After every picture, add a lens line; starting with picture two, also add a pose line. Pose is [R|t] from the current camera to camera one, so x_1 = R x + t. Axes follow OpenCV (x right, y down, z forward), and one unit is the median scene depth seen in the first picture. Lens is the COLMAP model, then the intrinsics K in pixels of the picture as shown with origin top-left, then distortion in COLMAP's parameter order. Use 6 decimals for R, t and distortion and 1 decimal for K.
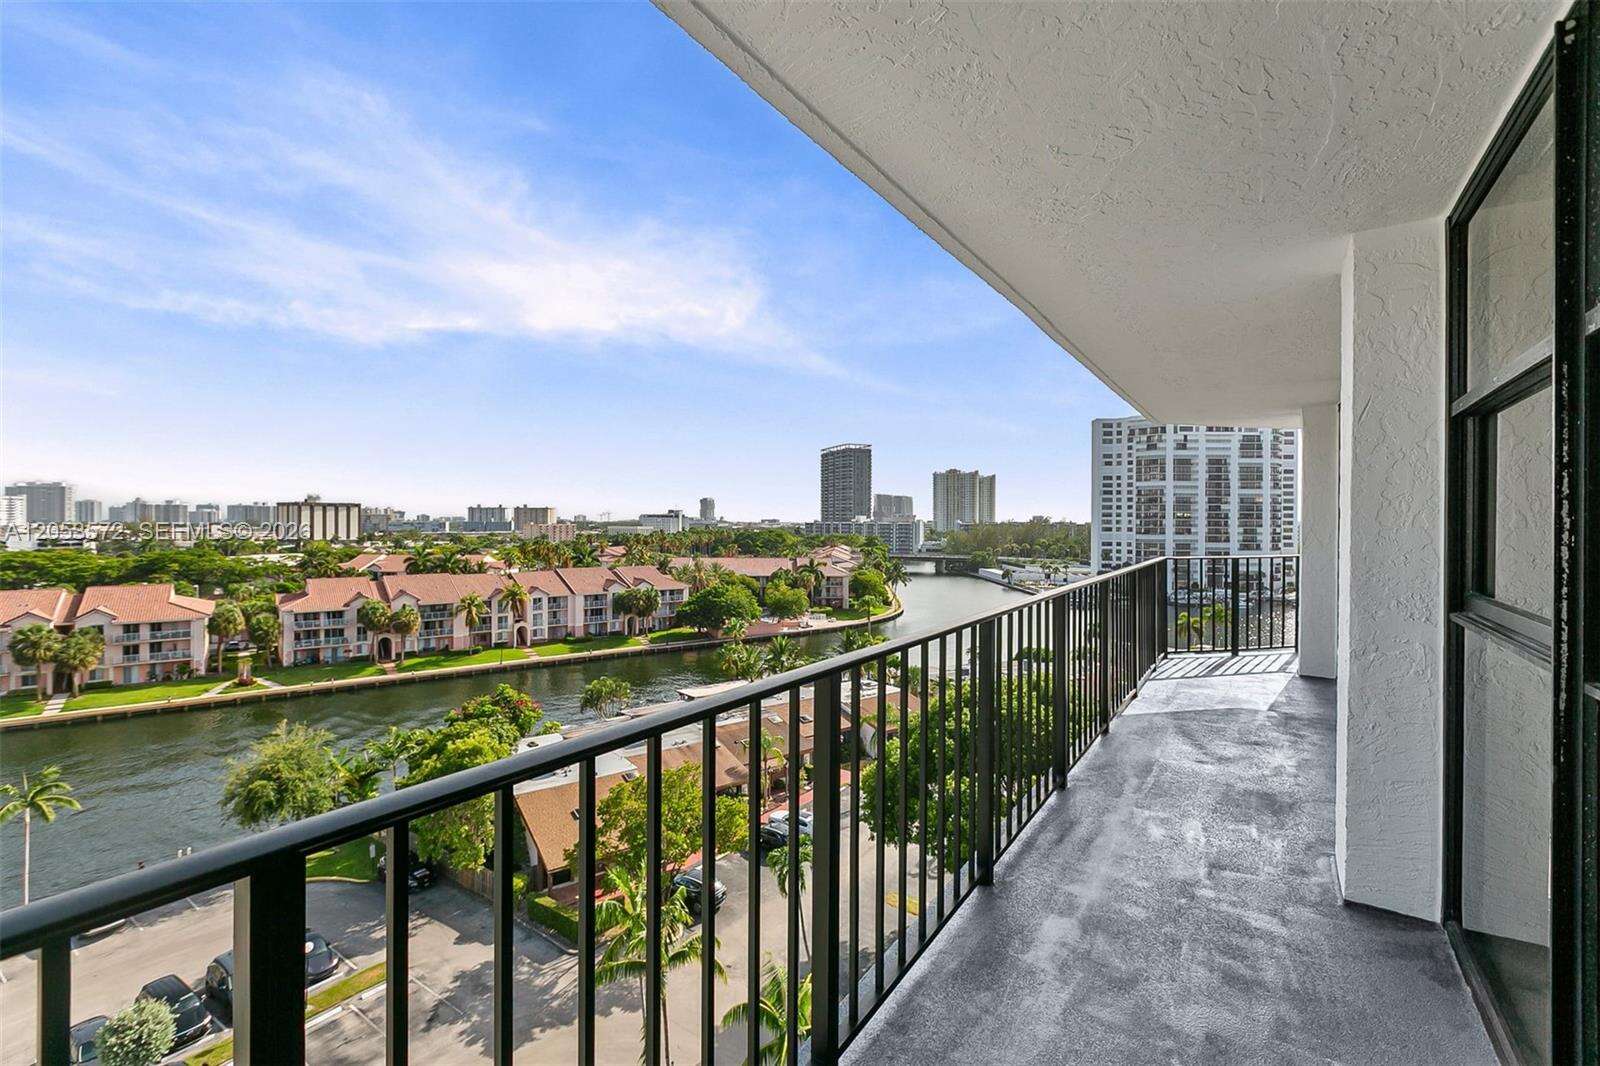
lens RADIAL K [[712.4, 0, 803.9], [0, 712.4, 528.0], [0, 0, 1]] dist [-0.001948, -0.000828]
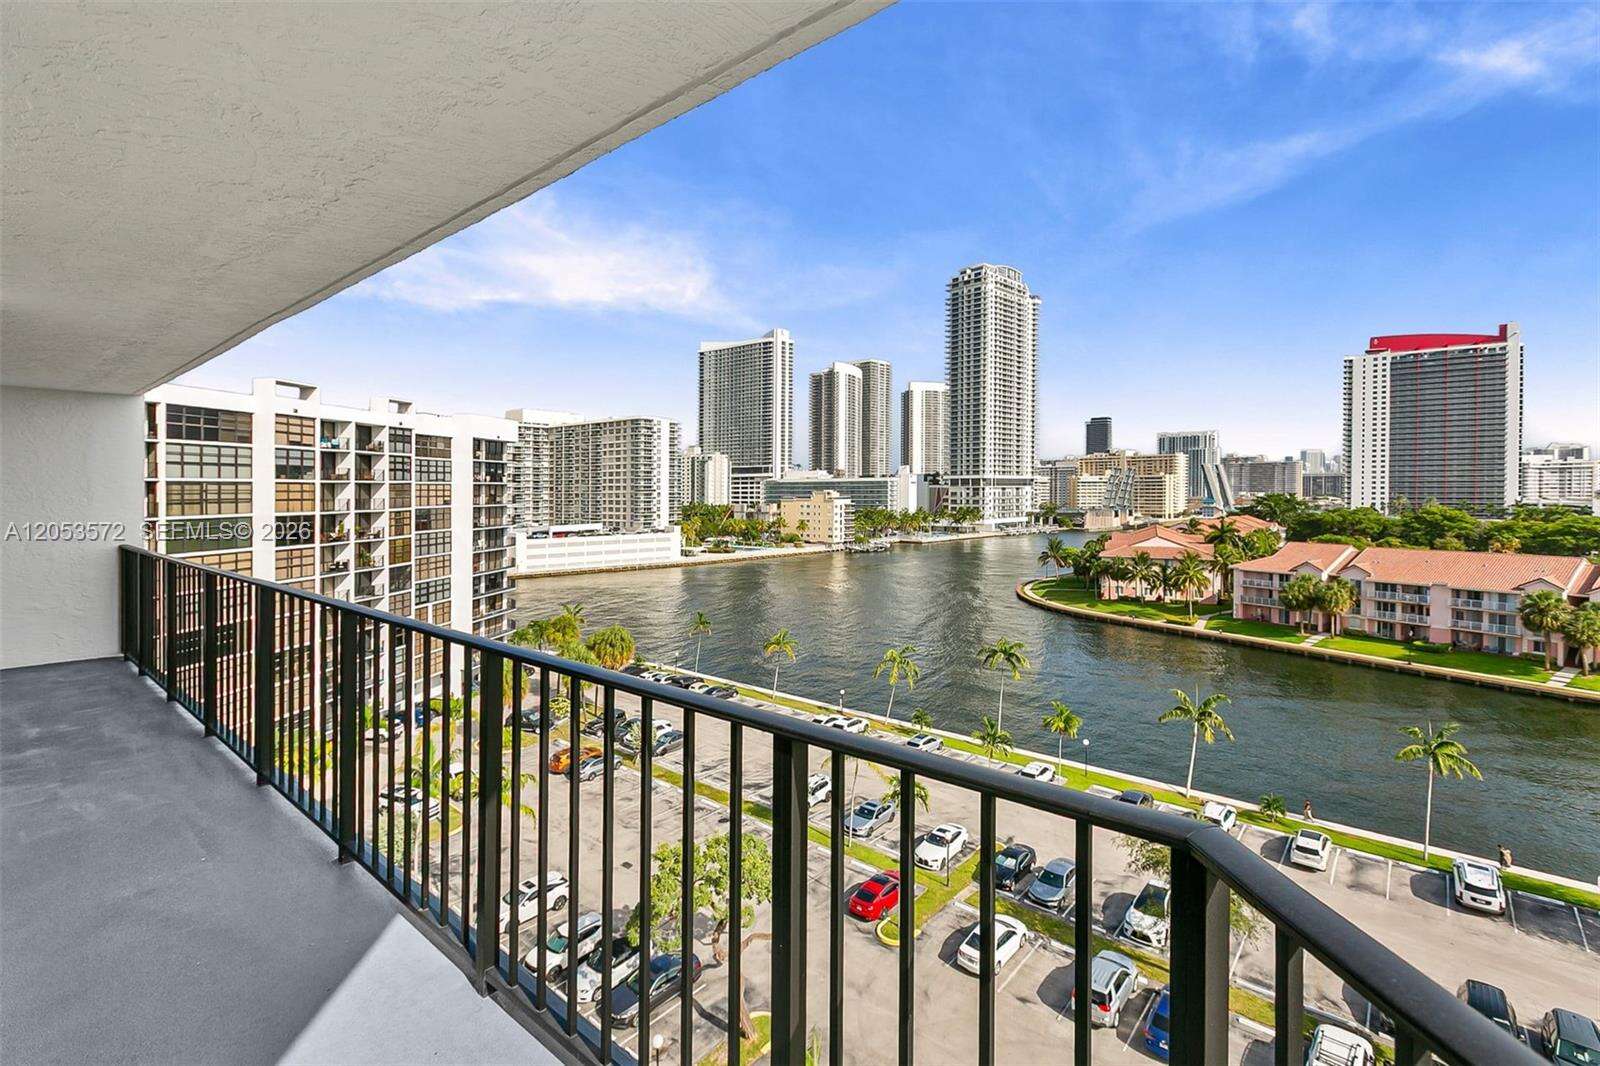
lens RADIAL K [[727.7, 0, 789.8], [0, 727.7, 488.7], [0, 0, 1]] dist [-0.001149, 0.000010]
pose [[-0.127025, -0.002542, -0.991896, 0.051156], [-0.002135, 0.999995, -0.002289, -0.002525], [0.991897, 0.001827, -0.127030, 0.074240]]
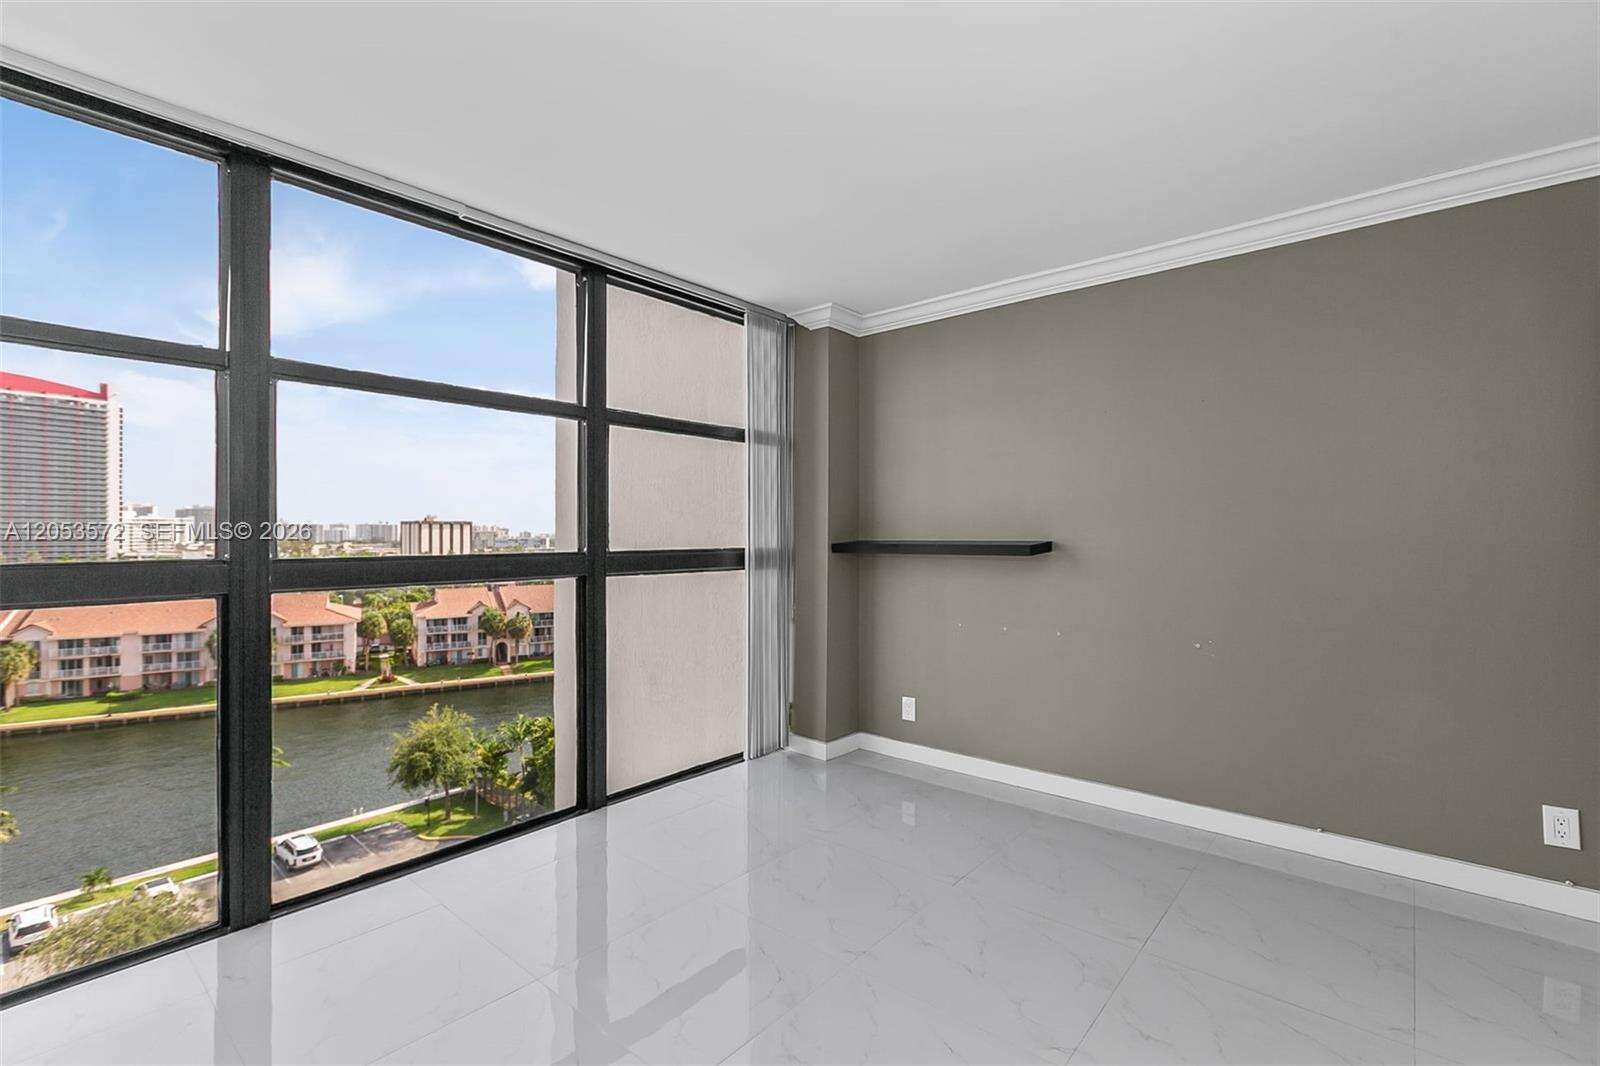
lens RADIAL K [[715.9, 0, 800.0], [0, 715.9, 533.0], [0, 0, 1]] dist [-0.002641, -0.000592]
pose [[0.992355, -0.006448, -0.123247, 0.012798], [0.004794, 0.999894, -0.013716, 0.001605], [0.123323, 0.013021, 0.992281, -0.058683]]
